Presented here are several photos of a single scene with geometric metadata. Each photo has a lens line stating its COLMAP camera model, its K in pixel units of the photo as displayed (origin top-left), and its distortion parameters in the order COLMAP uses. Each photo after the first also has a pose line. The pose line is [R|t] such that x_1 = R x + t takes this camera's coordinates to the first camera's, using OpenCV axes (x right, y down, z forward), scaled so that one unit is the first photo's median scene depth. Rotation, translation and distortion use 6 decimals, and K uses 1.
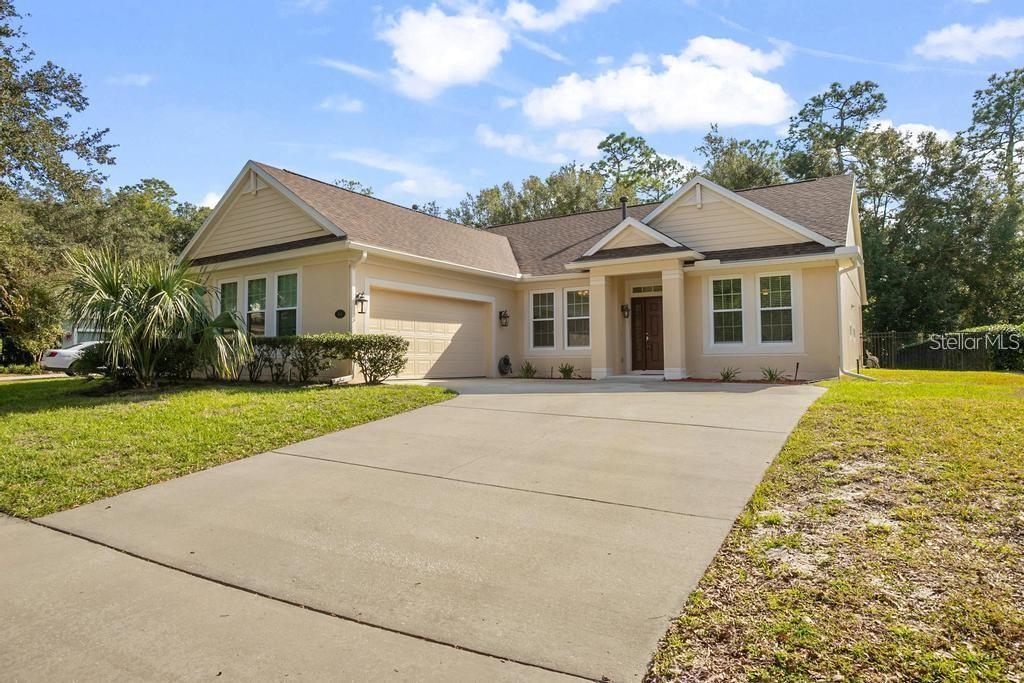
lens RADIAL K [[626.4, 0, 511.0], [0, 626.4, 332.8], [0, 0, 1]] dist [-0.066985, 0.055930]
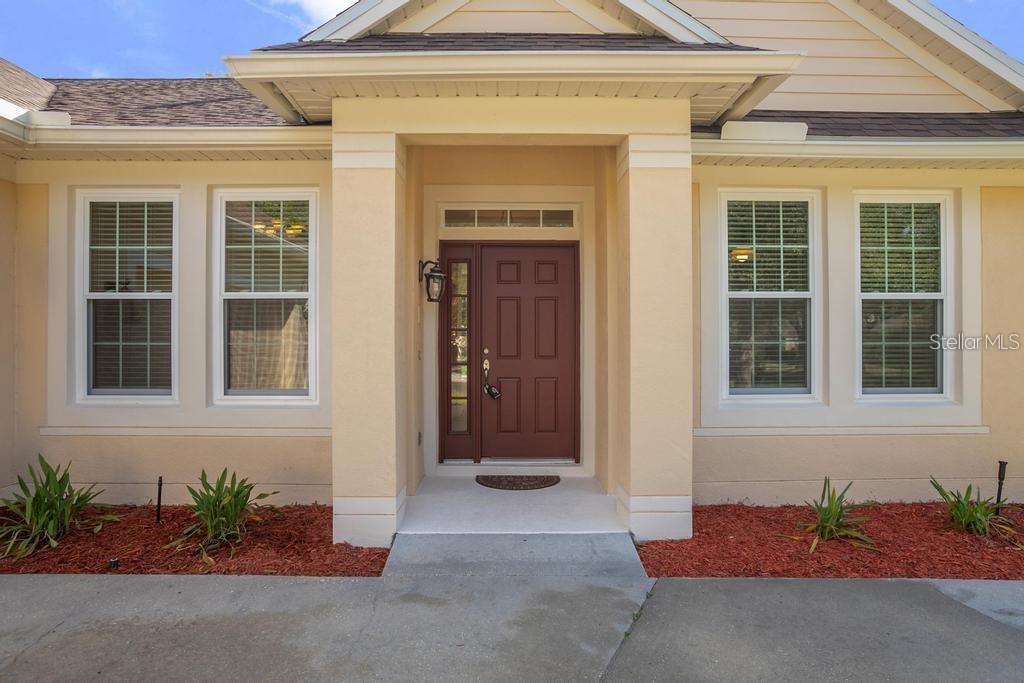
lens RADIAL K [[600.7, 0, 512.0], [0, 600.7, 341.5], [0, 0, 1]] dist [-0.026308, 0.000296]
pose [[0.837171, -0.000446, 0.546940, 0.054573], [-0.031115, 0.998341, 0.048440, -0.020536], [-0.546055, -0.057570, 0.835769, 0.750566]]
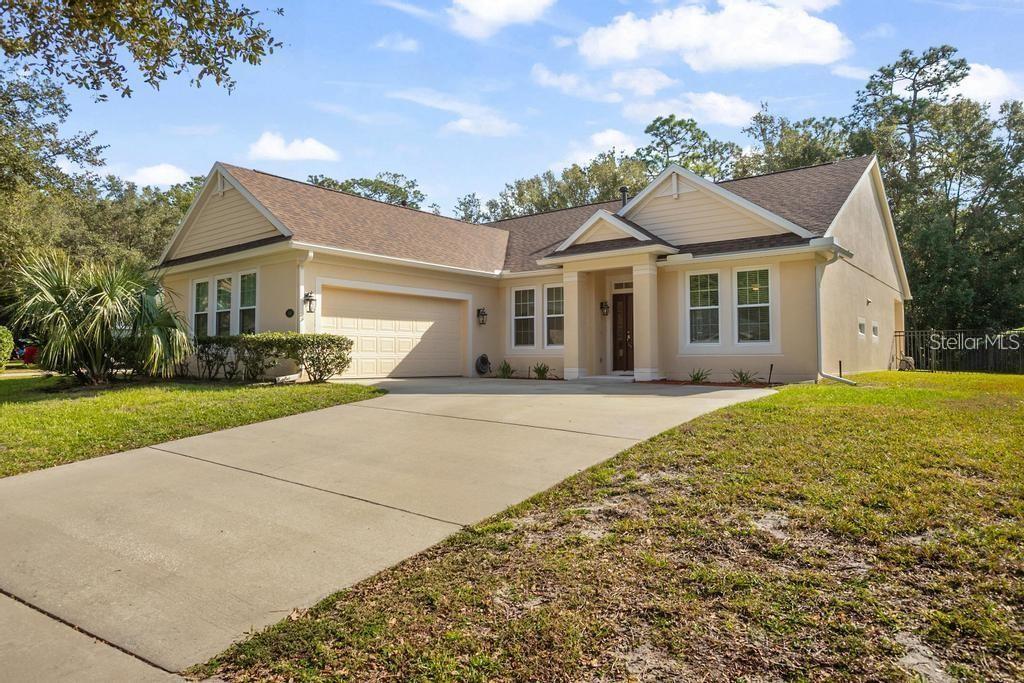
lens RADIAL K [[657.6, 0, 508.6], [0, 657.6, 335.0], [0, 0, 1]] dist [-0.067439, 0.071843]
pose [[0.993798, 0.001225, -0.111197, 0.154254], [-0.000150, 0.999953, 0.009677, -0.003984], [0.111203, -0.009601, 0.993751, -0.009645]]
